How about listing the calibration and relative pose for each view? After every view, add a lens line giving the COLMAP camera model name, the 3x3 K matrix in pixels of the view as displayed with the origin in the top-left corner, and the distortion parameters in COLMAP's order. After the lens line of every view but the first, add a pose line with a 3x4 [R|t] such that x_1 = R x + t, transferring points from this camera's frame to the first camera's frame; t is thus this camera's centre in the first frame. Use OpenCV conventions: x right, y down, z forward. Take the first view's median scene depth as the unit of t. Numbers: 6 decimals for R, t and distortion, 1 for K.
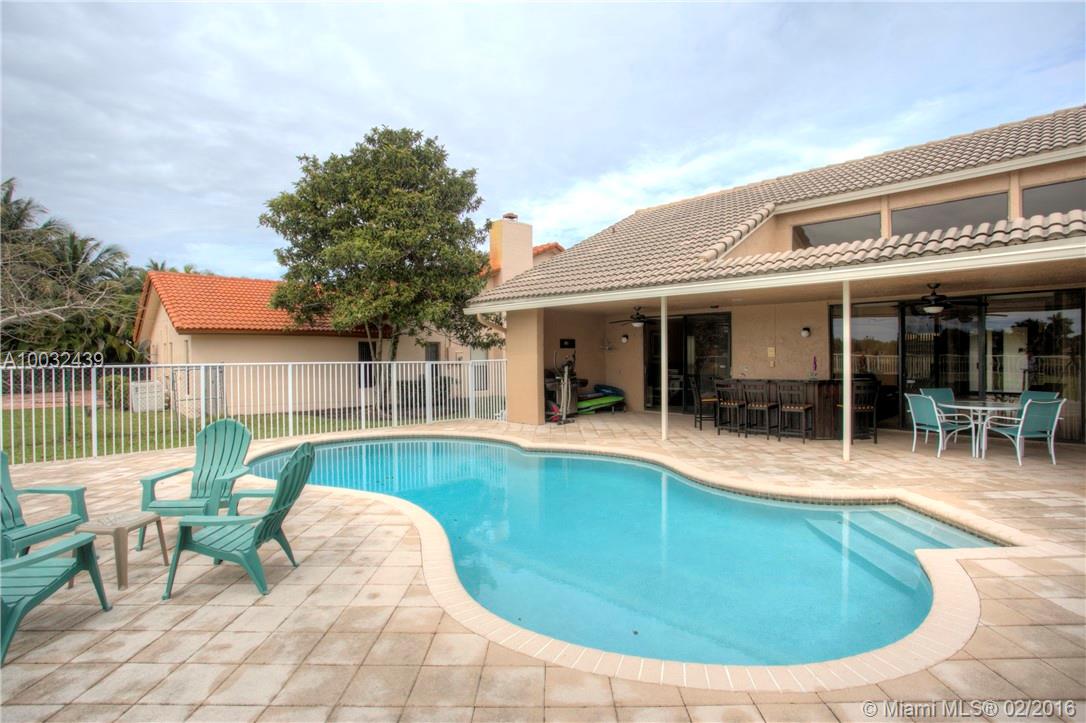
lens RADIAL K [[544.3, 0, 538.1], [0, 544.3, 360.3], [0, 0, 1]] dist [-0.013041, -0.000103]
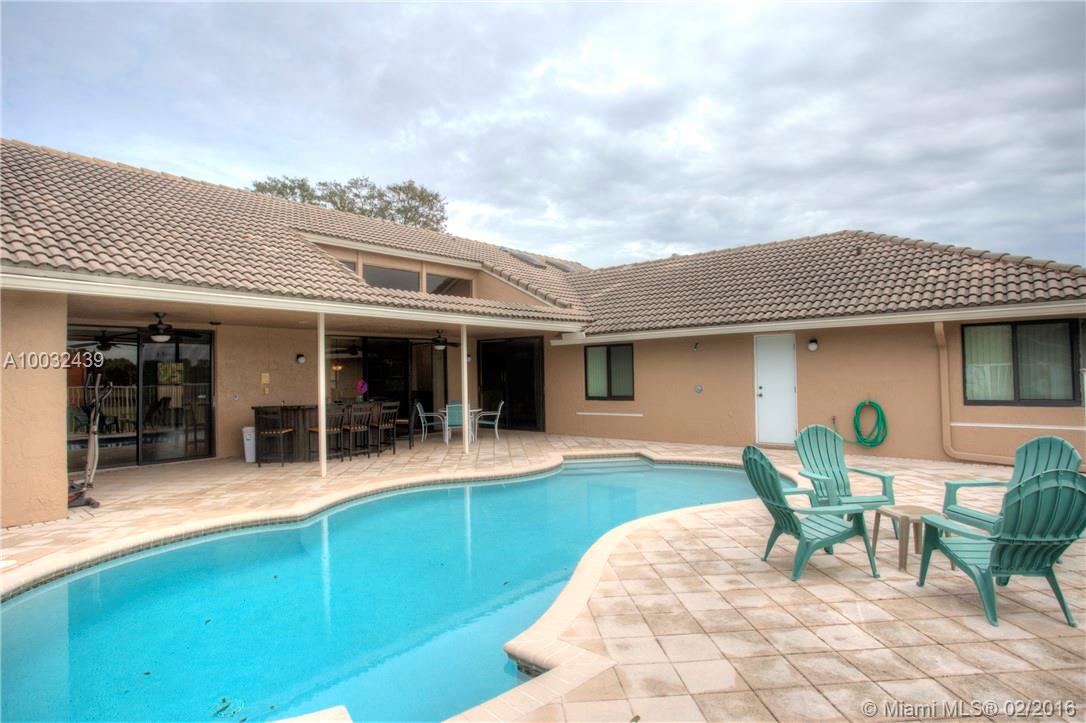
lens RADIAL K [[597.6, 0, 542.9], [0, 597.6, 361.3], [0, 0, 1]] dist [0.005668, 0.000517]
pose [[-0.094032, 0.033110, 0.995018, -0.763451], [0.027938, 0.999141, -0.030607, 0.000501], [-0.995177, 0.024921, -0.094877, 0.737249]]
